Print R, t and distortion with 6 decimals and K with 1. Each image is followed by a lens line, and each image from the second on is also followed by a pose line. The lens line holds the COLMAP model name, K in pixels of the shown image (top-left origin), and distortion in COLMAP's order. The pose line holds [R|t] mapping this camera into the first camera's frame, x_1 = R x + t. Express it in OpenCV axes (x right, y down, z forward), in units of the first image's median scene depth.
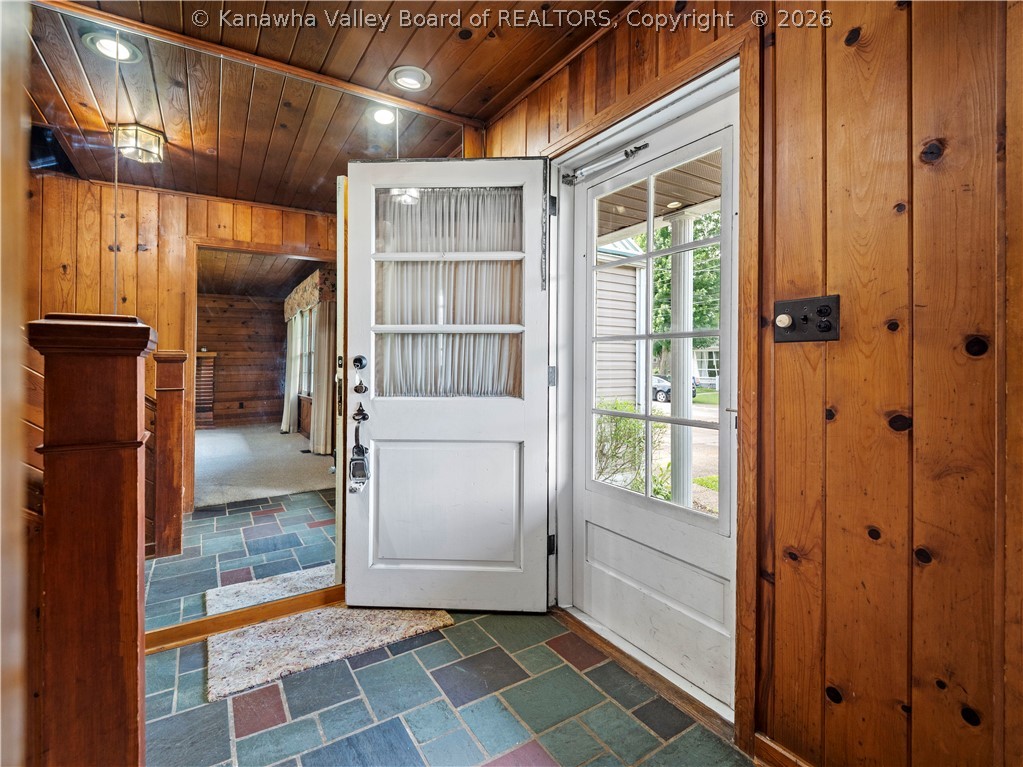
lens RADIAL K [[483.4, 0, 510.4], [0, 483.4, 360.7], [0, 0, 1]] dist [-0.003169, -0.005272]
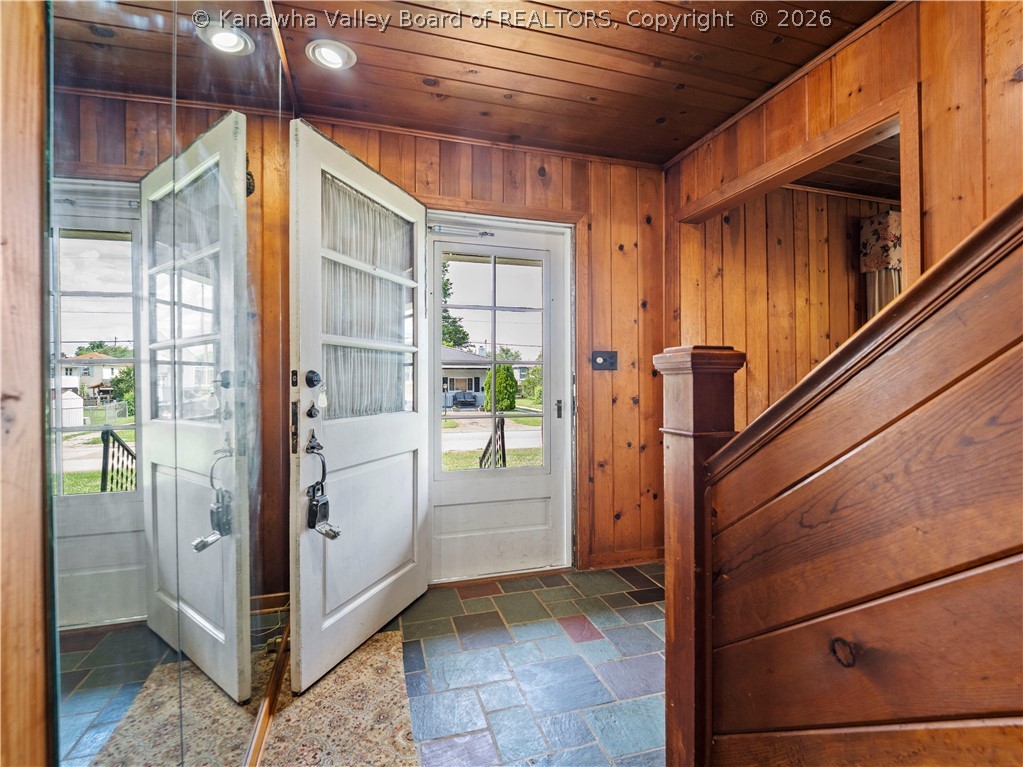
lens RADIAL K [[483.4, 0, 511.7], [0, 483.4, 381.9], [0, 0, 1]] dist [-0.003169, -0.005272]
pose [[0.268607, -0.002680, 0.963246, -1.123432], [0.000770, 0.999996, 0.002568, 0.007317], [-0.963249, 0.000052, 0.268608, 0.532594]]
